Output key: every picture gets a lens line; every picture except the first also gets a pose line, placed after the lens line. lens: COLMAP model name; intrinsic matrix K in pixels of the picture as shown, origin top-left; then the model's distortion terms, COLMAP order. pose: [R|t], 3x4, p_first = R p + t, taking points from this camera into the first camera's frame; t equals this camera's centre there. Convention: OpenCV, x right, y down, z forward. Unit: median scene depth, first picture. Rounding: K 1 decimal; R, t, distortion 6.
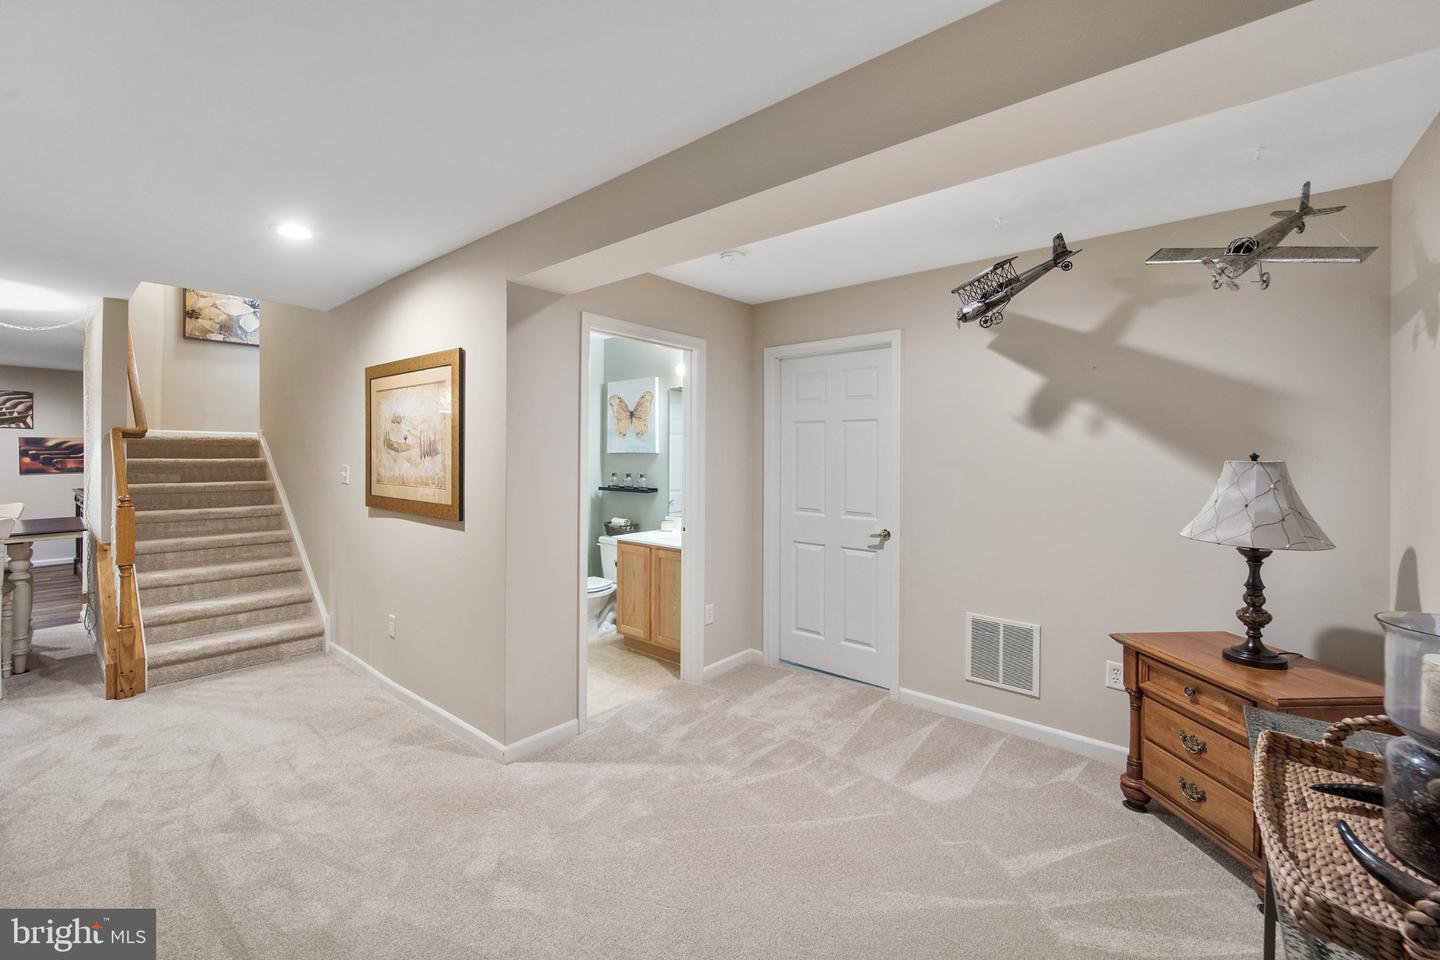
lens RADIAL K [[588.7, 0, 714.6], [0, 588.7, 450.7], [0, 0, 1]] dist [0.002675, 0.000053]
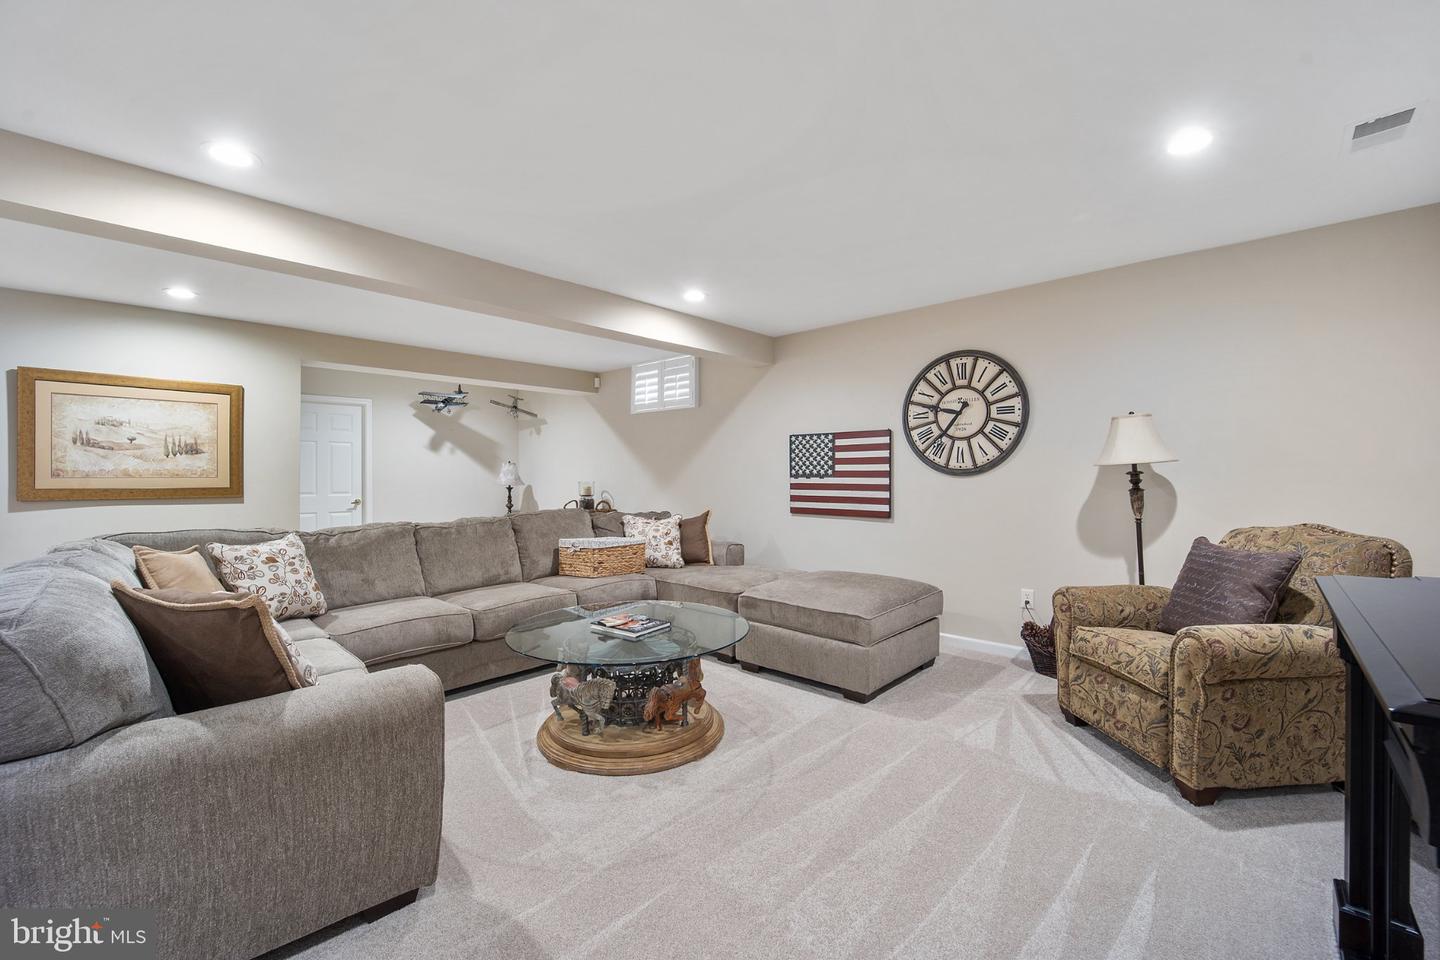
lens RADIAL K [[588.7, 0, 721.4], [0, 588.7, 478.3], [0, 0, 1]] dist [0.002675, 0.000053]
pose [[0.071358, -0.006586, 0.997429, -2.608717], [0.001804, 0.999977, 0.006474, 0.089133], [-0.997449, 0.001337, 0.071369, -0.569018]]
